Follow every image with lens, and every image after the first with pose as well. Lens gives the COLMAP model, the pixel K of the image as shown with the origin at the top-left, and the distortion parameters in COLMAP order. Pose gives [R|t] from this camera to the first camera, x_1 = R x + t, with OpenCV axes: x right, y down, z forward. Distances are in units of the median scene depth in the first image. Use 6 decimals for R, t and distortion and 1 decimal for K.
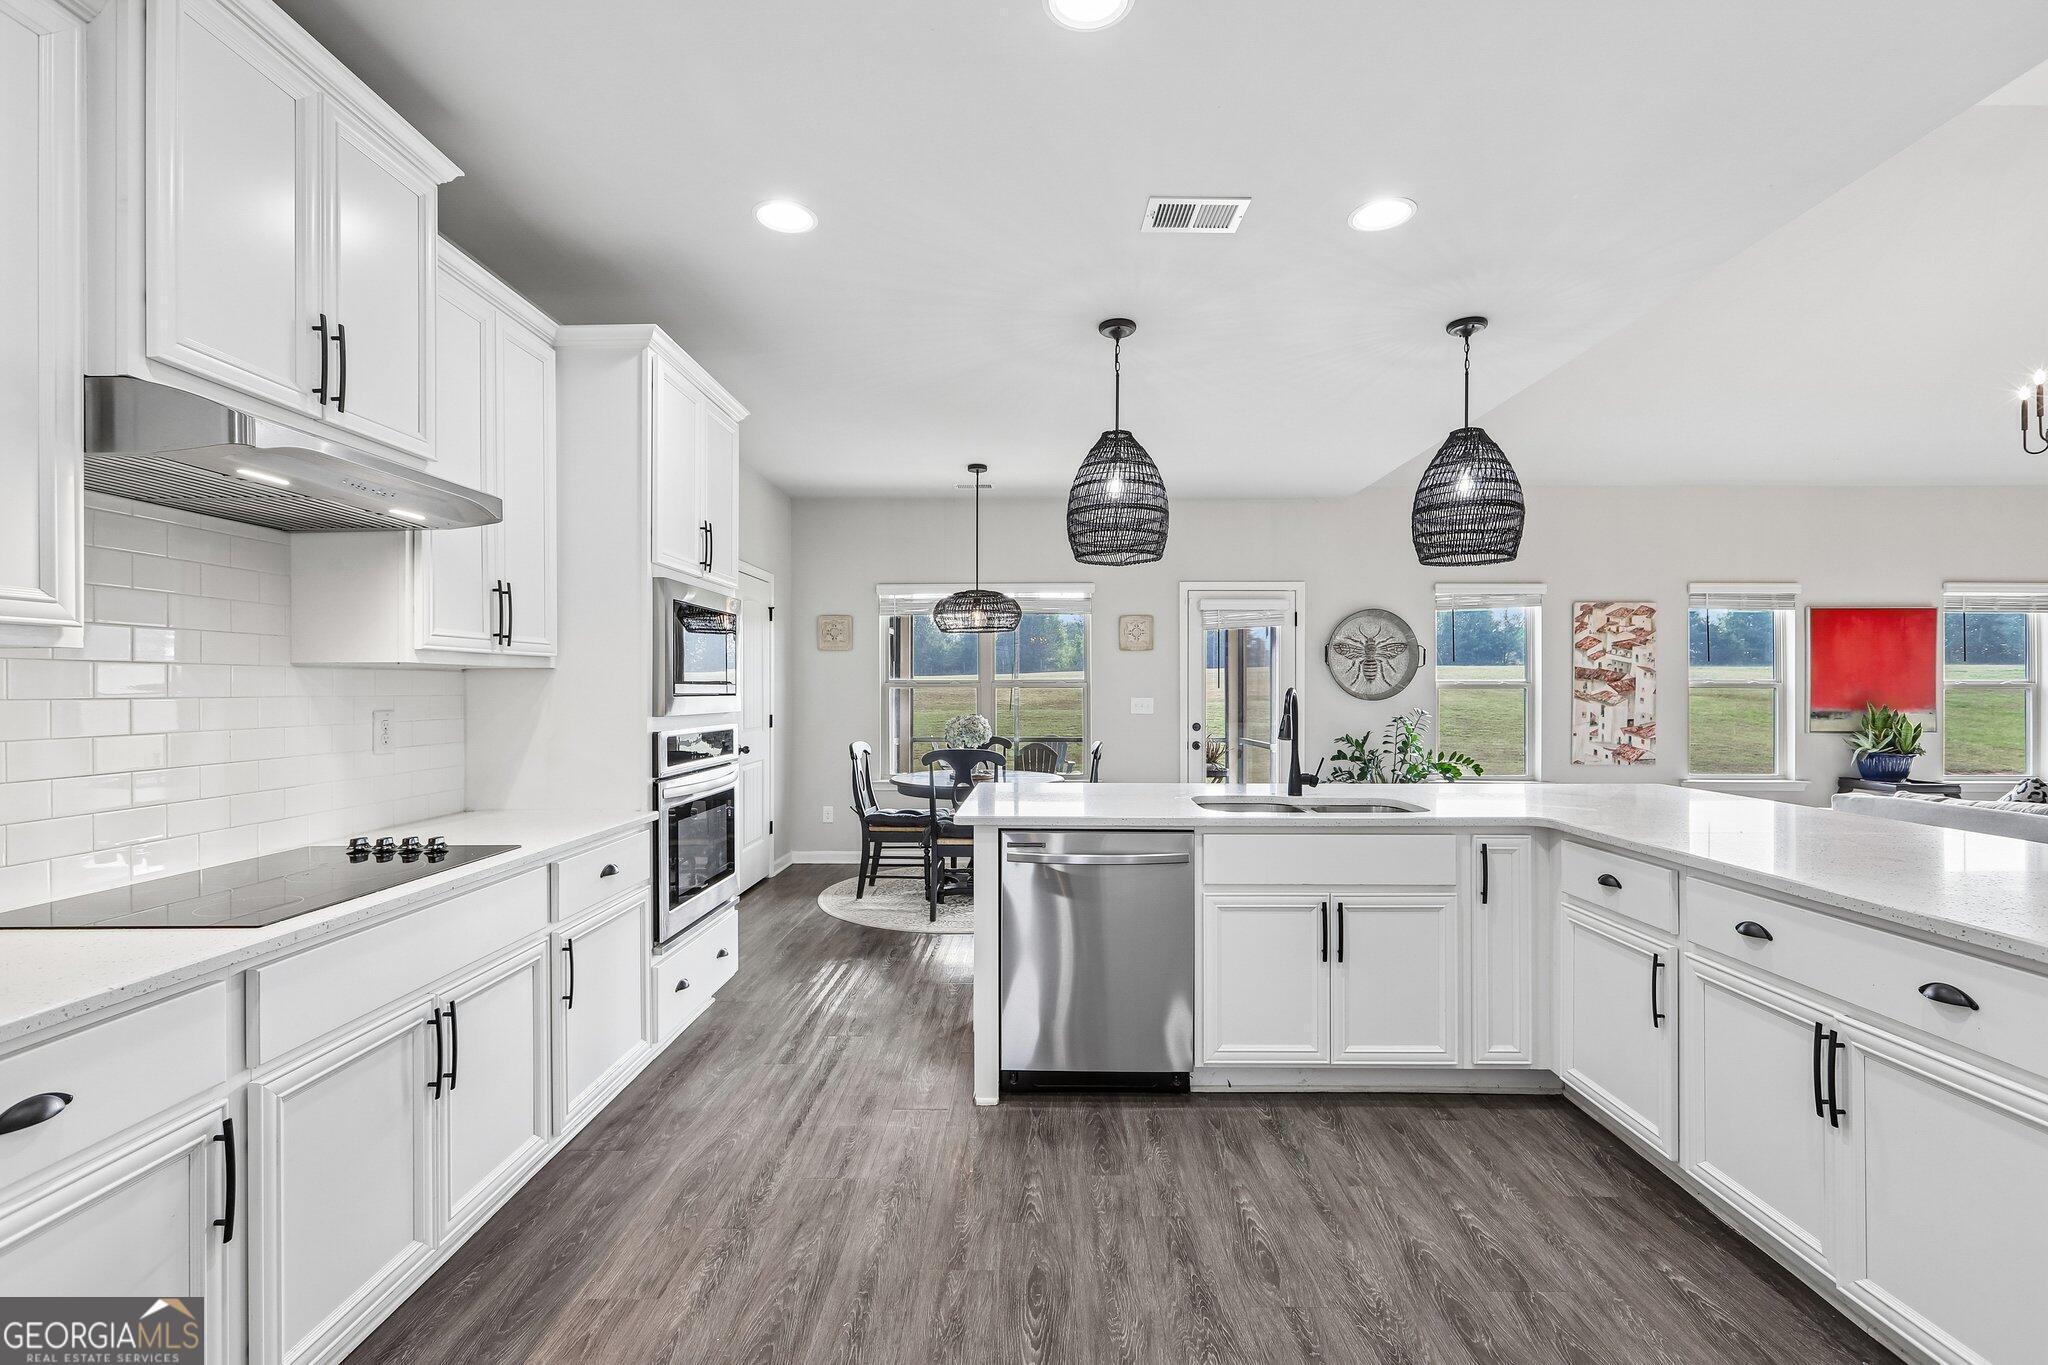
lens RADIAL K [[911.6, 0, 1036.0], [0, 911.6, 685.9], [0, 0, 1]] dist [-0.000530, 0.000978]
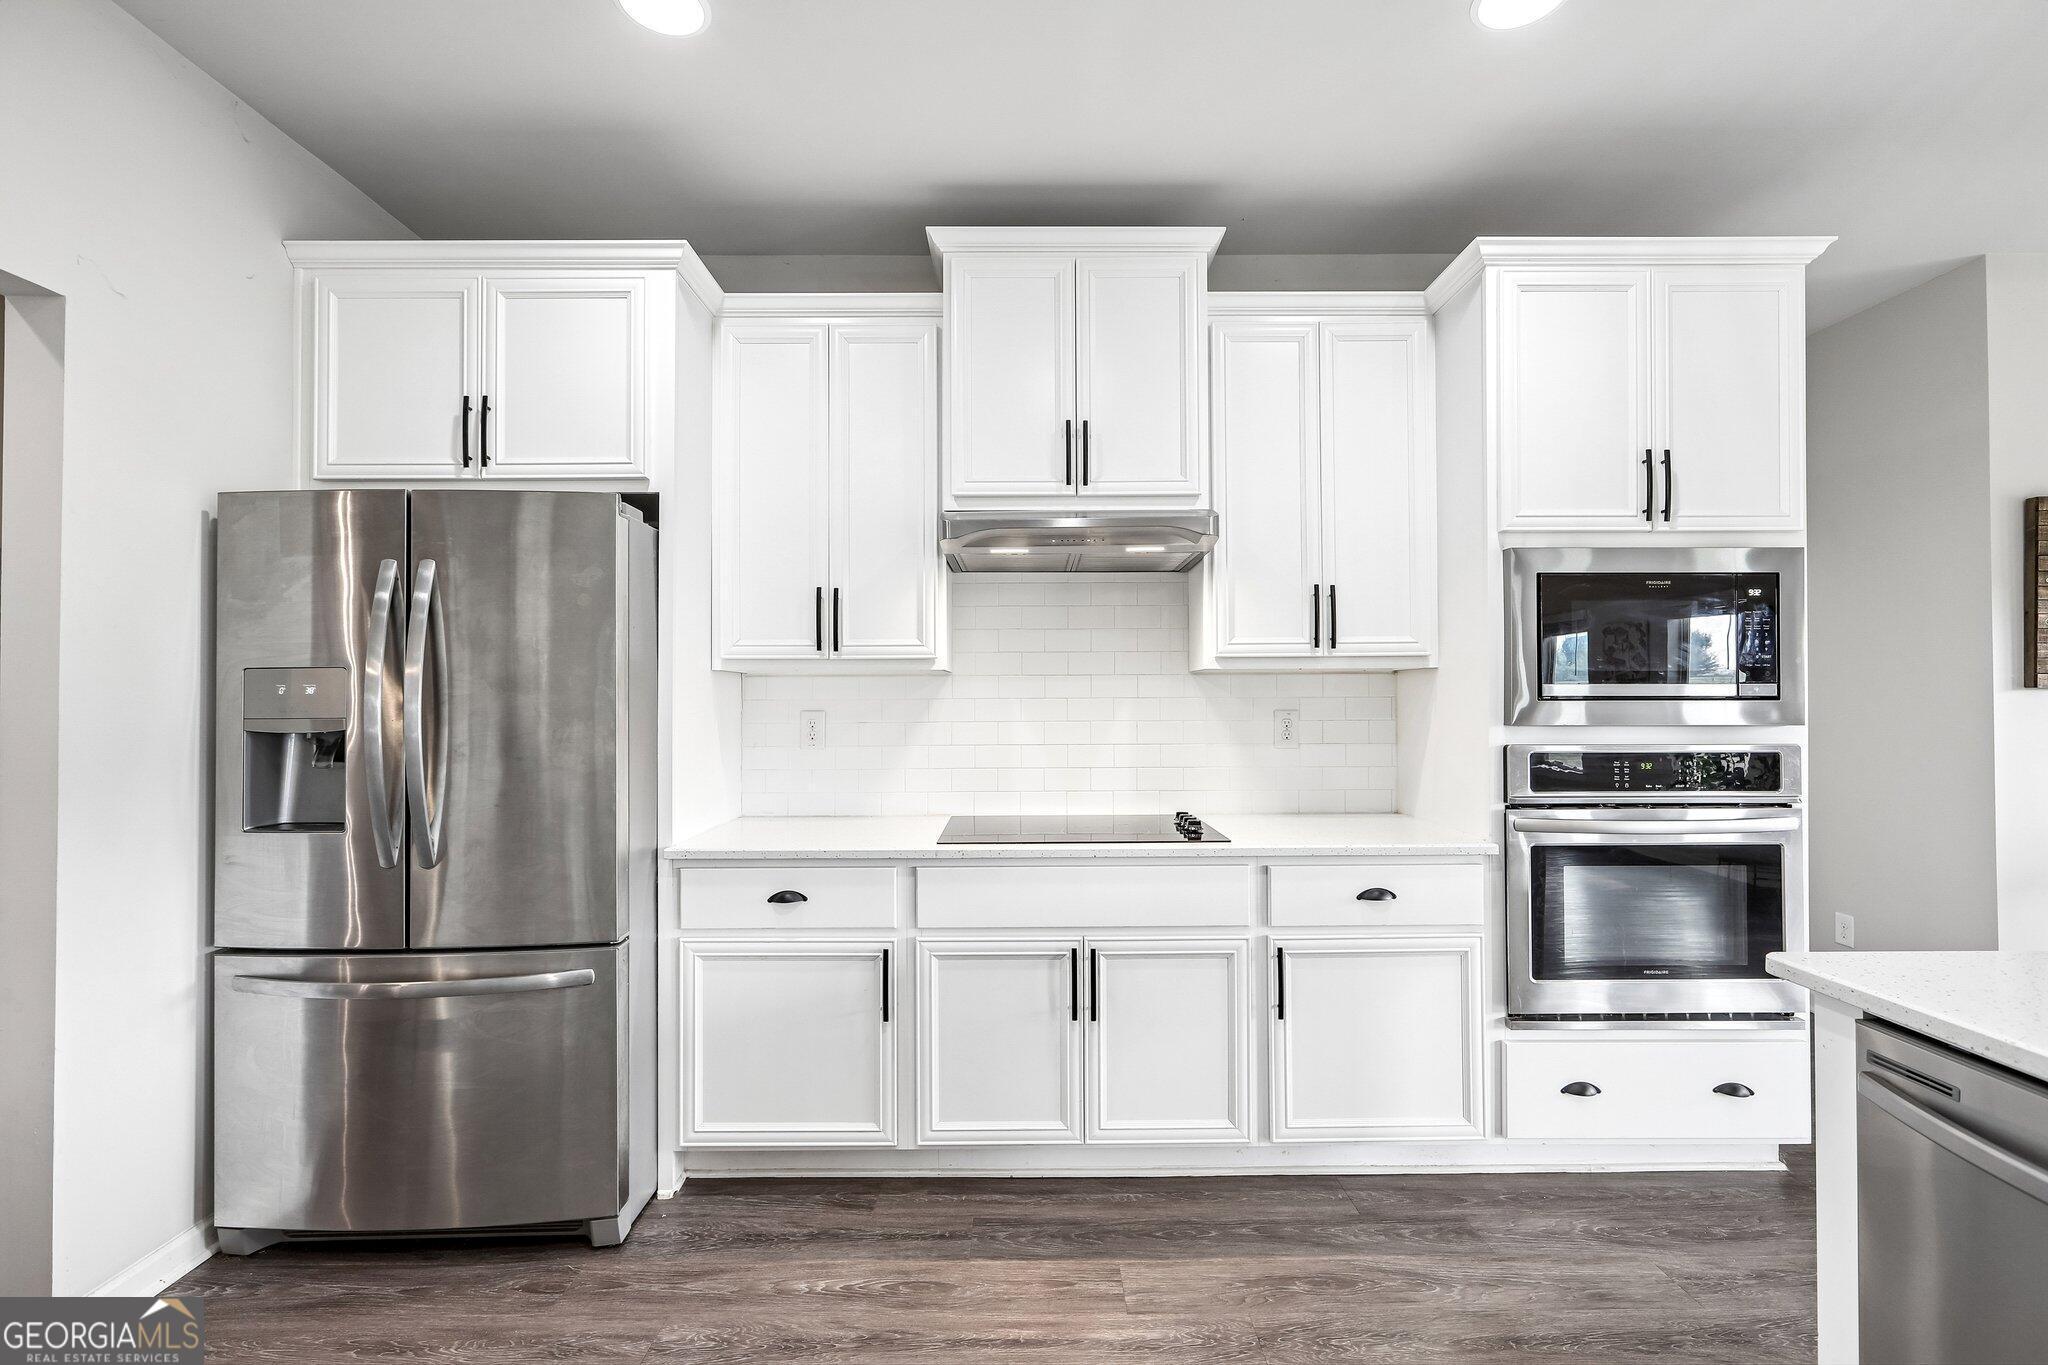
lens RADIAL K [[911.6, 0, 1011.8], [0, 911.6, 681.5], [0, 0, 1]] dist [-0.000530, 0.000978]
pose [[0.015309, -0.008183, -0.999849, 1.012030], [0.007027, 0.999943, -0.008076, -0.003506], [0.999858, -0.006902, 0.015366, 1.530235]]
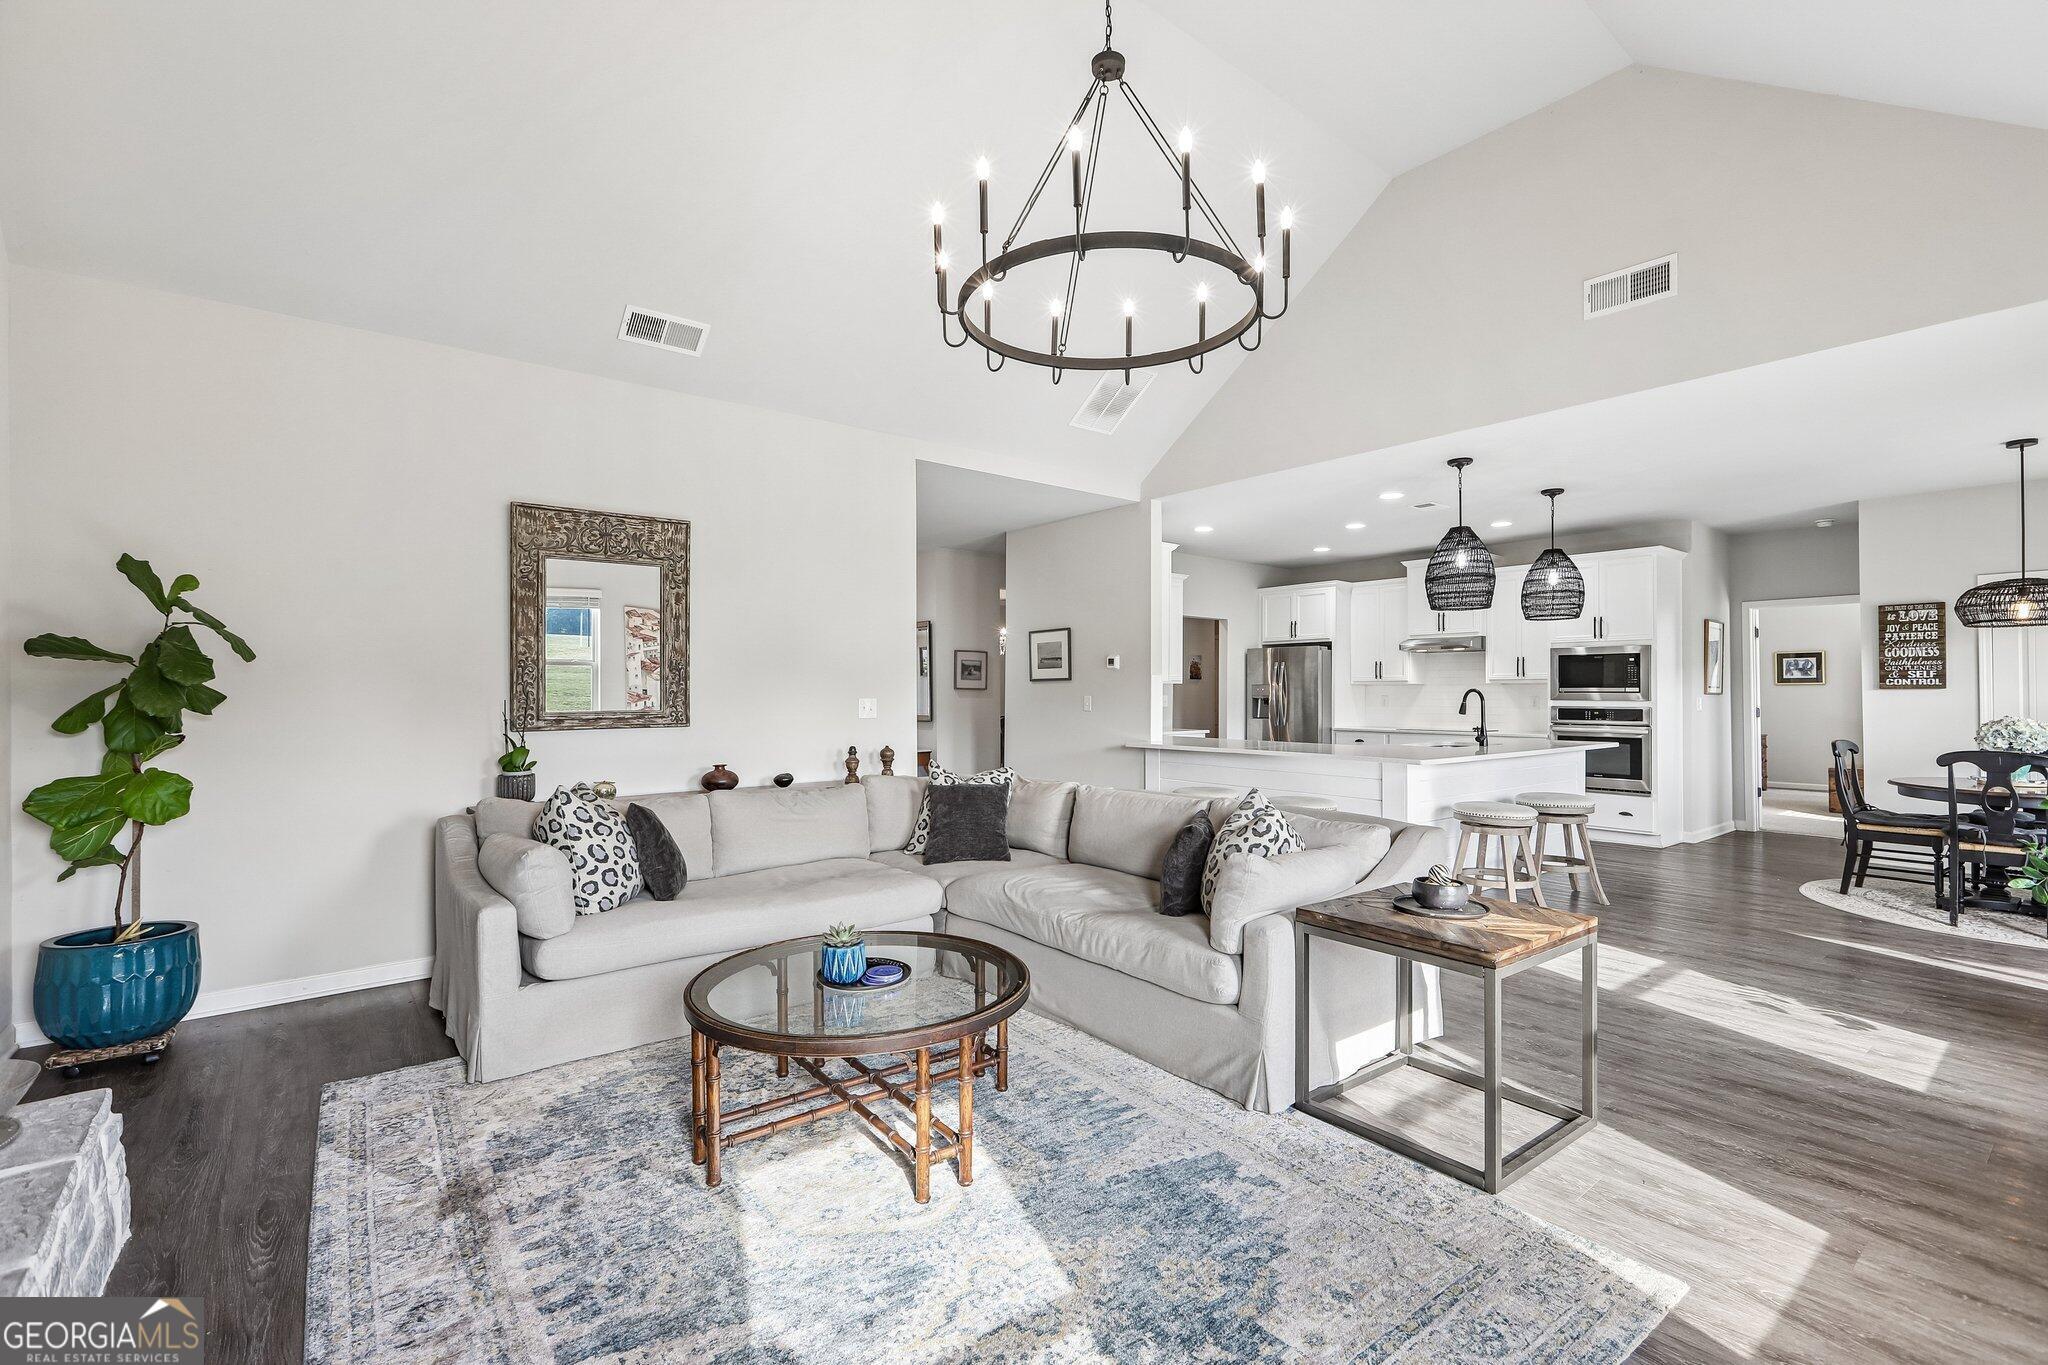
lens RADIAL K [[911.6, 0, 1020.0], [0, 911.6, 683.6], [0, 0, 1]] dist [-0.000530, 0.000978]
pose [[-0.787009, -0.004264, -0.616927, 6.807865], [0.002677, 0.999943, -0.010326, 0.024120], [0.616936, -0.009778, -0.786952, 5.915737]]
